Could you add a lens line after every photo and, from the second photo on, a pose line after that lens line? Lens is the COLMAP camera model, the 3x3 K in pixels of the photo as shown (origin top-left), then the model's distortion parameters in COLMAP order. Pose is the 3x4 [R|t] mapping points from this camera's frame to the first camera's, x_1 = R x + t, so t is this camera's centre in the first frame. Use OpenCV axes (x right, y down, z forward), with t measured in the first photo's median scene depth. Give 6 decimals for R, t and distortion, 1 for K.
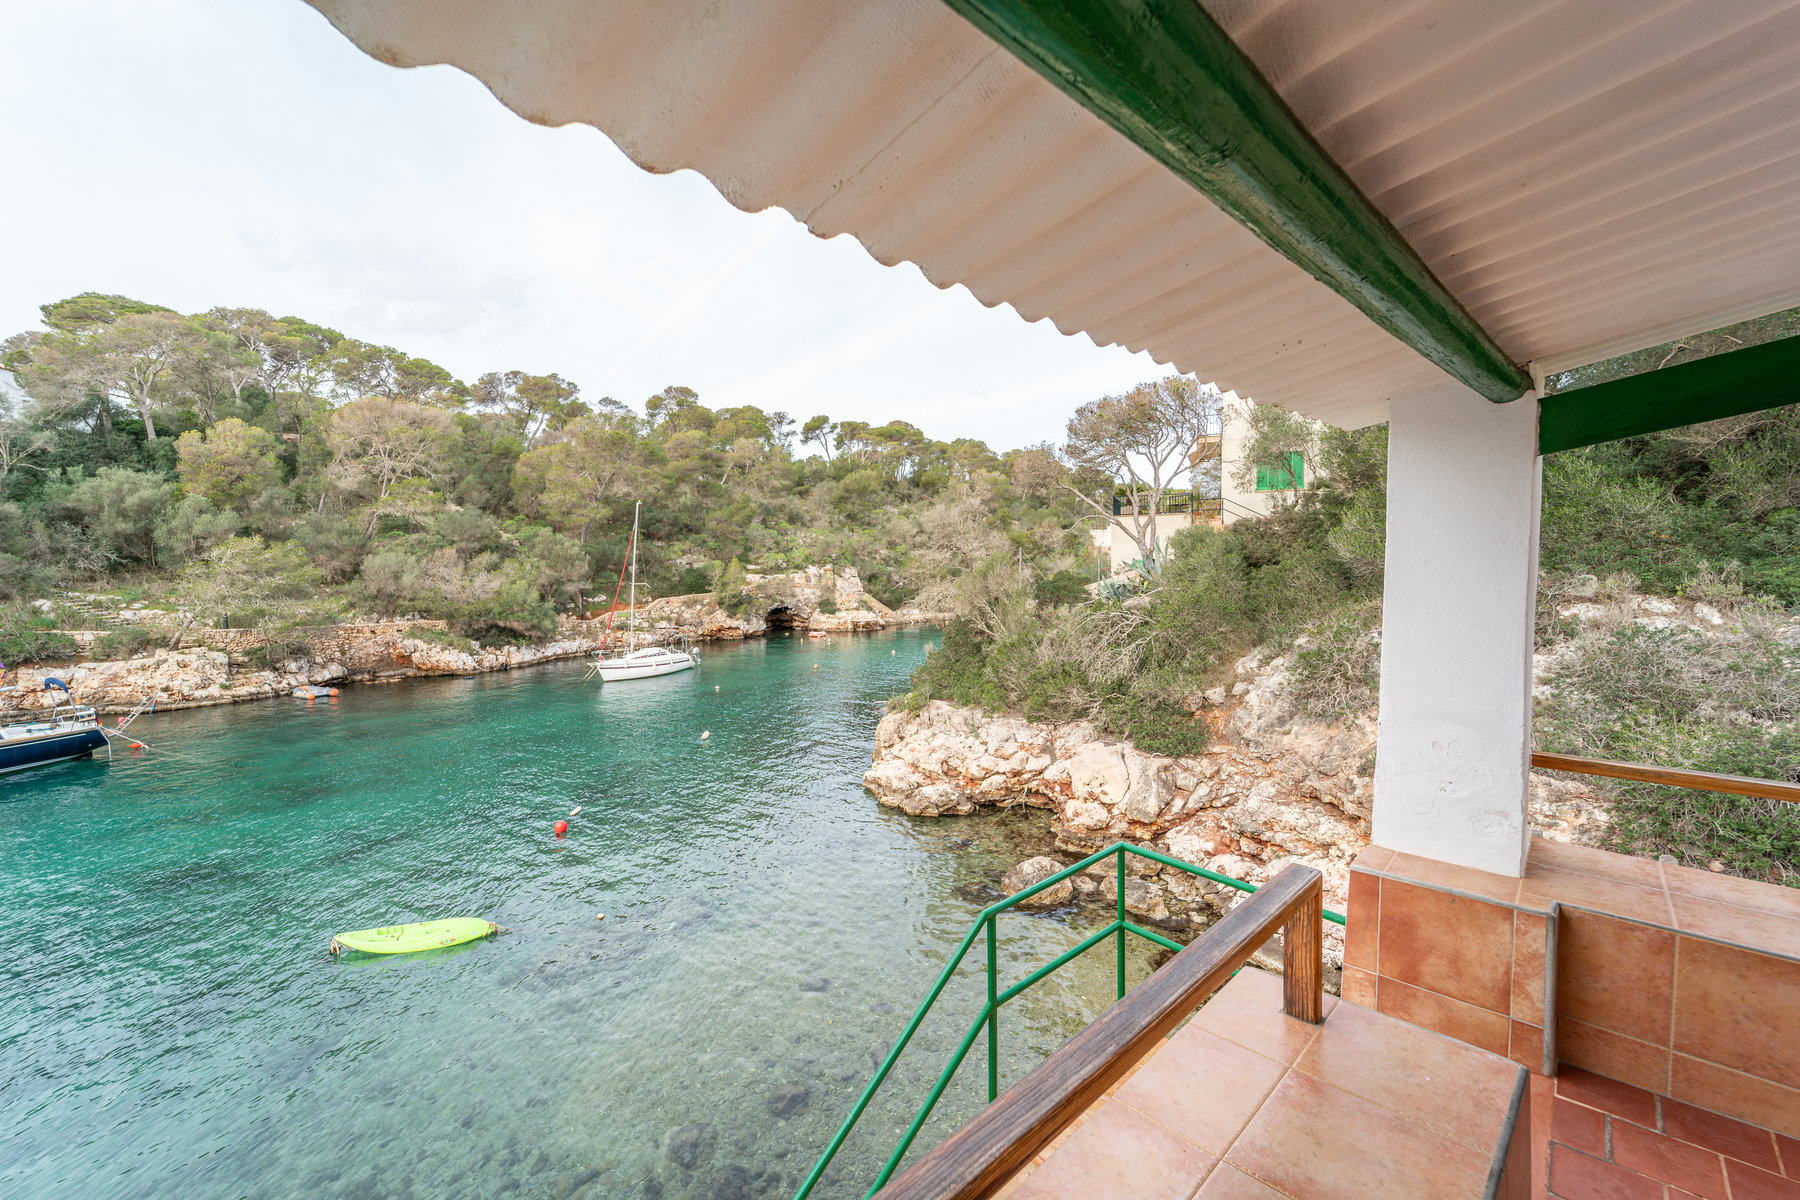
lens RADIAL K [[732.1, 0, 908.2], [0, 732.1, 604.7], [0, 0, 1]] dist [-0.001123, -0.000809]
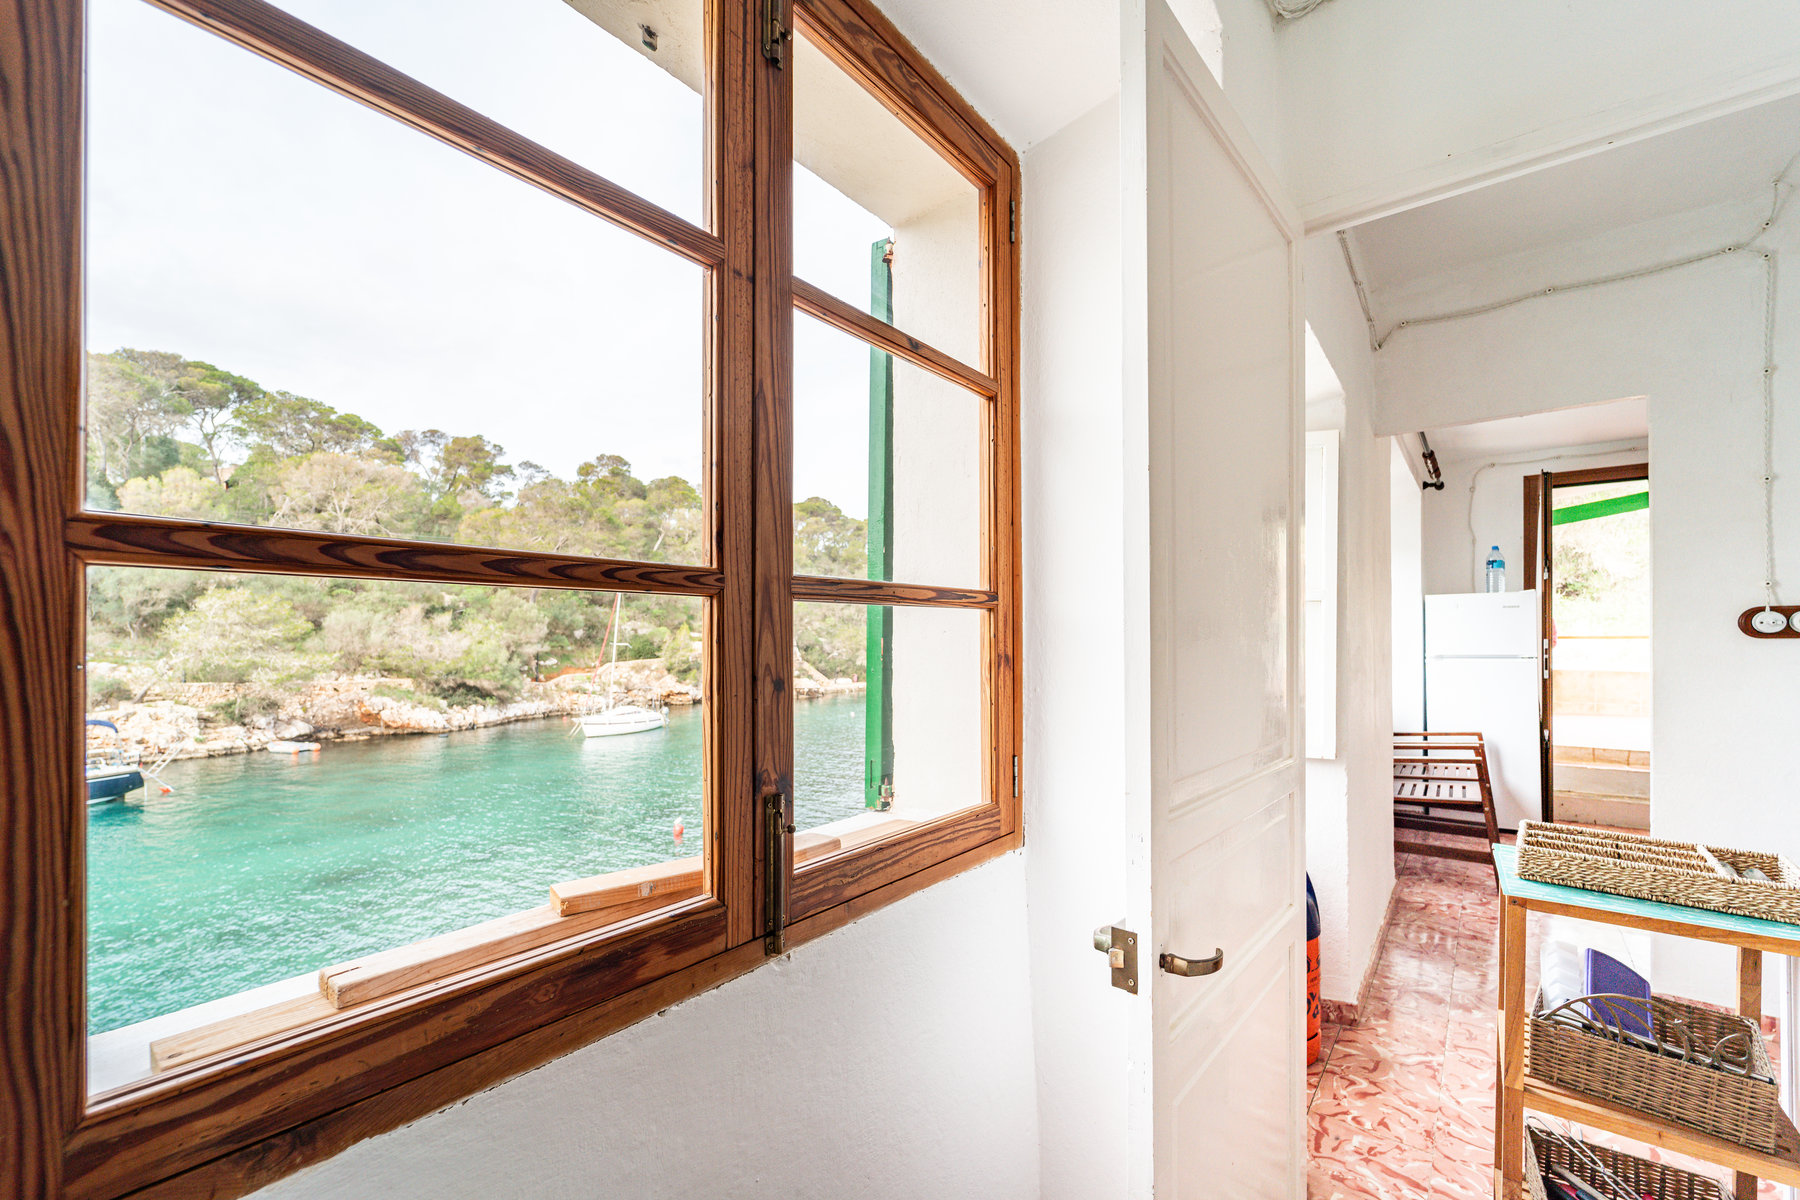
lens RADIAL K [[745.8, 0, 906.0], [0, 745.8, 641.4], [0, 0, 1]] dist [0.000409, -0.000310]
pose [[0.989476, 0.016516, 0.143751, -0.109529], [-0.008436, 0.998359, -0.056636, 0.021511], [-0.144451, 0.054828, 0.987992, -0.100161]]
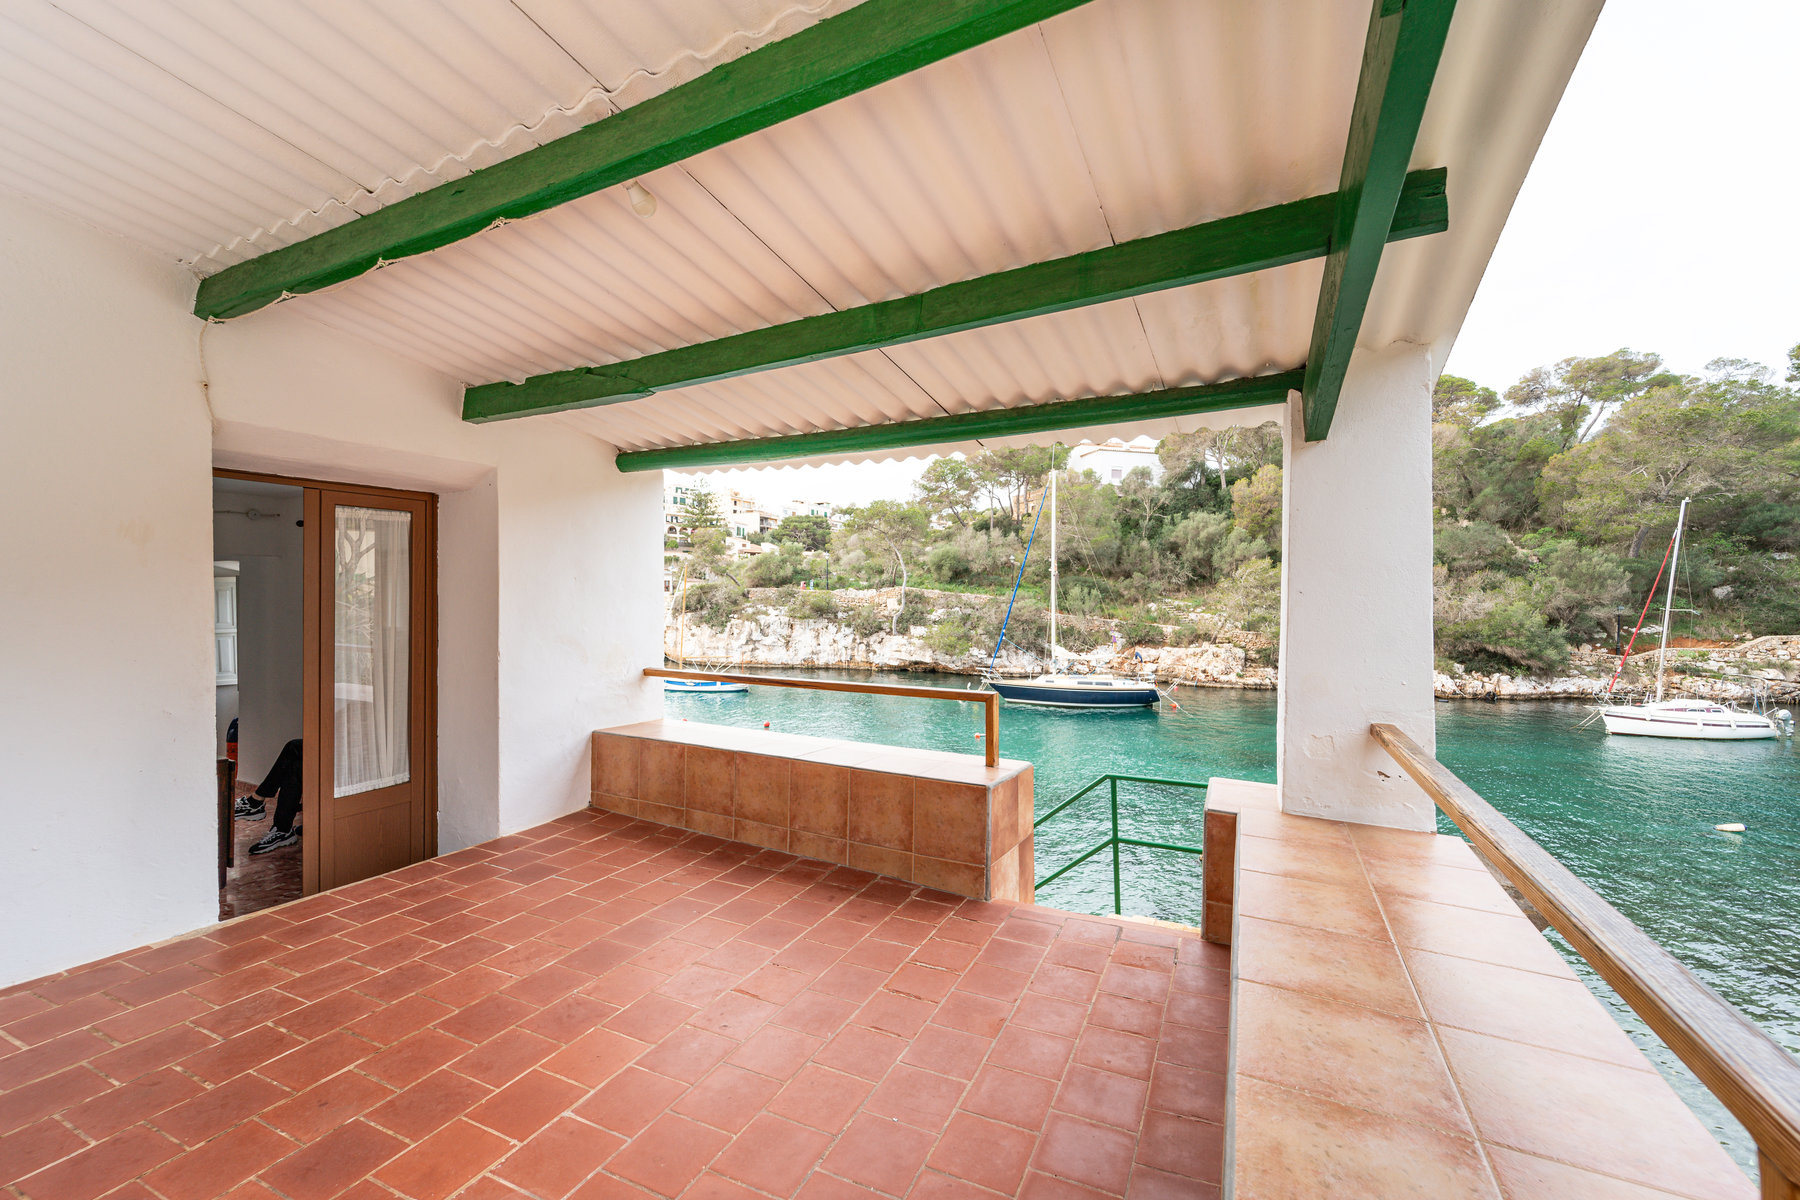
lens RADIAL K [[741.2, 0, 890.4], [0, 741.2, 594.5], [0, 0, 1]] dist [0.001966, -0.000180]
pose [[0.311445, 0.022939, -0.949987, 0.083480], [-0.063141, 0.997999, 0.003398, 0.003229], [0.948164, 0.058925, 0.312270, 0.001490]]
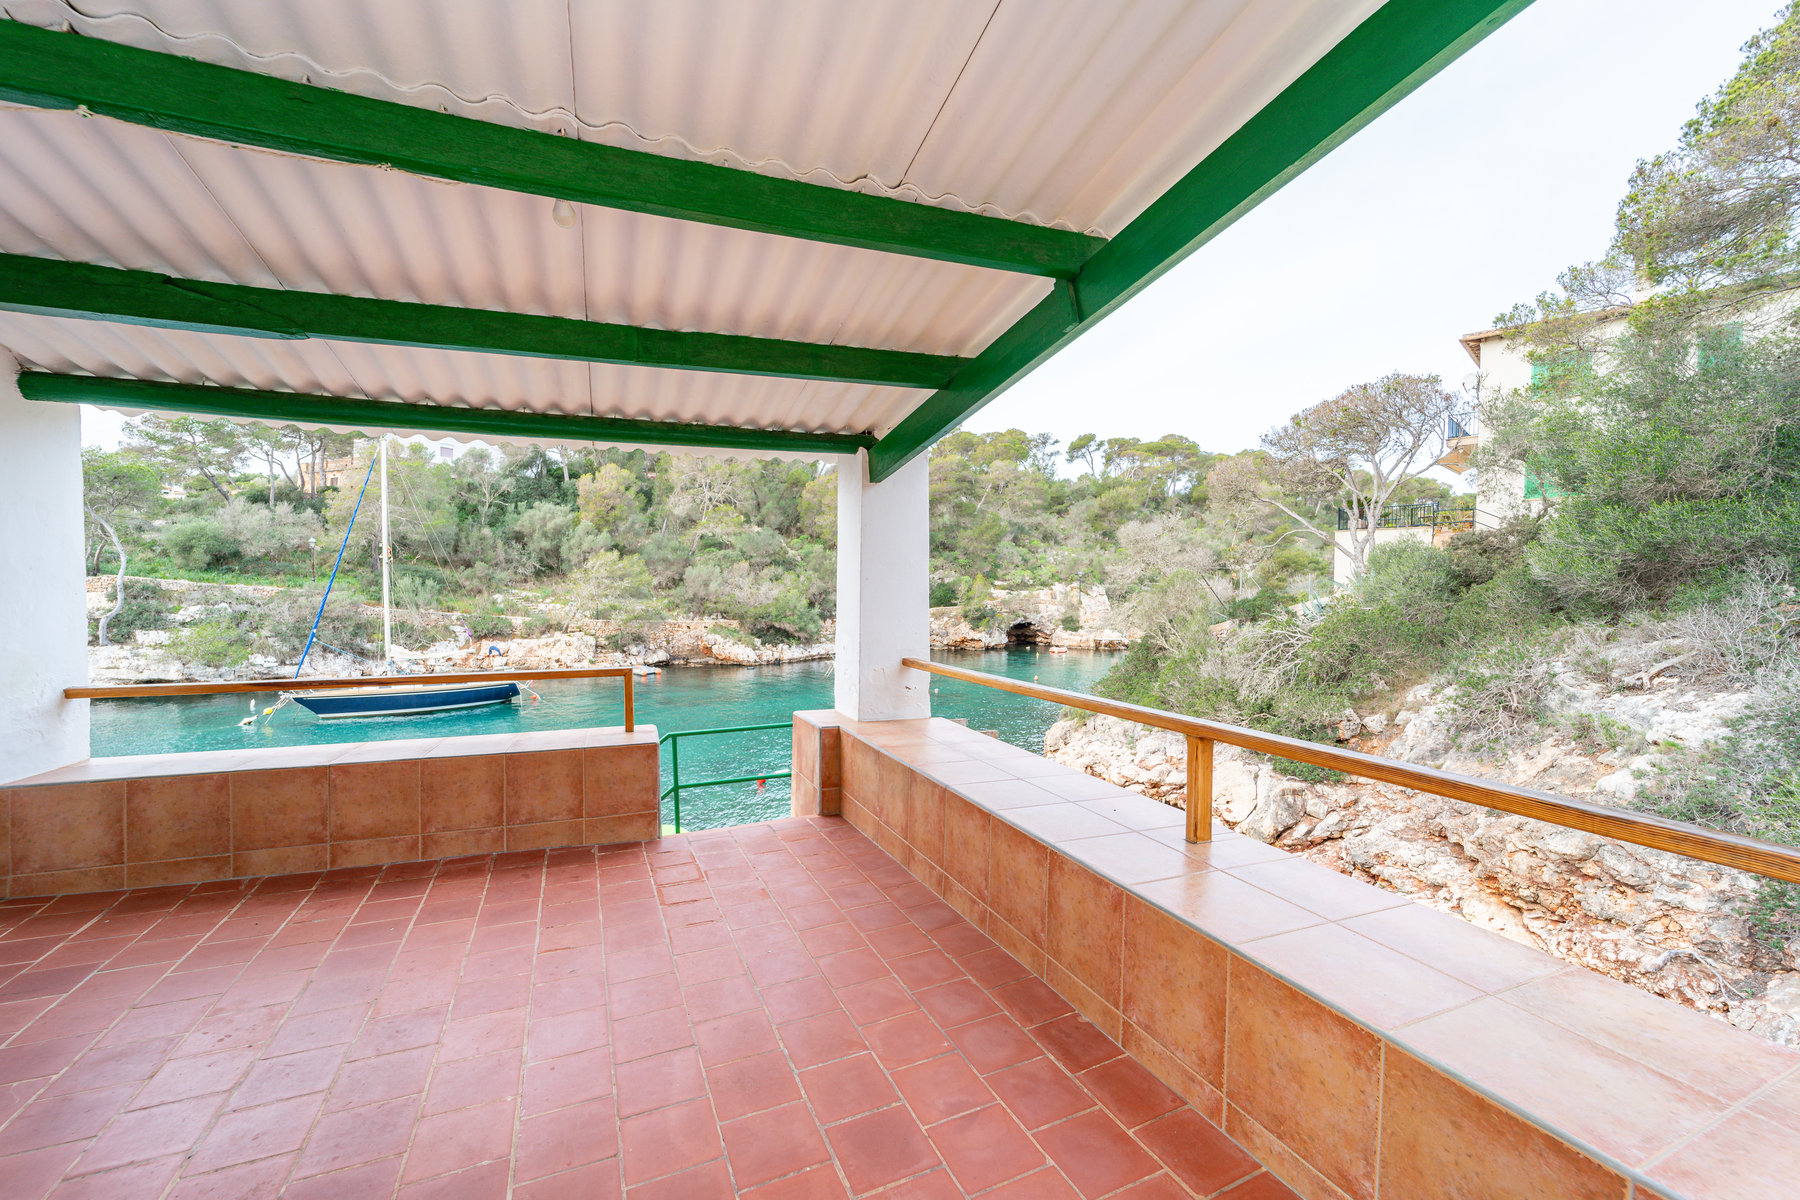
lens RADIAL K [[730.3, 0, 895.4], [0, 730.3, 604.1], [0, 0, 1]] dist [-0.001031, -0.000489]
pose [[0.923381, 0.030231, -0.382692, 0.076153], [-0.040351, 0.999015, -0.018443, 0.005681], [0.381758, 0.032472, 0.923692, -0.029451]]
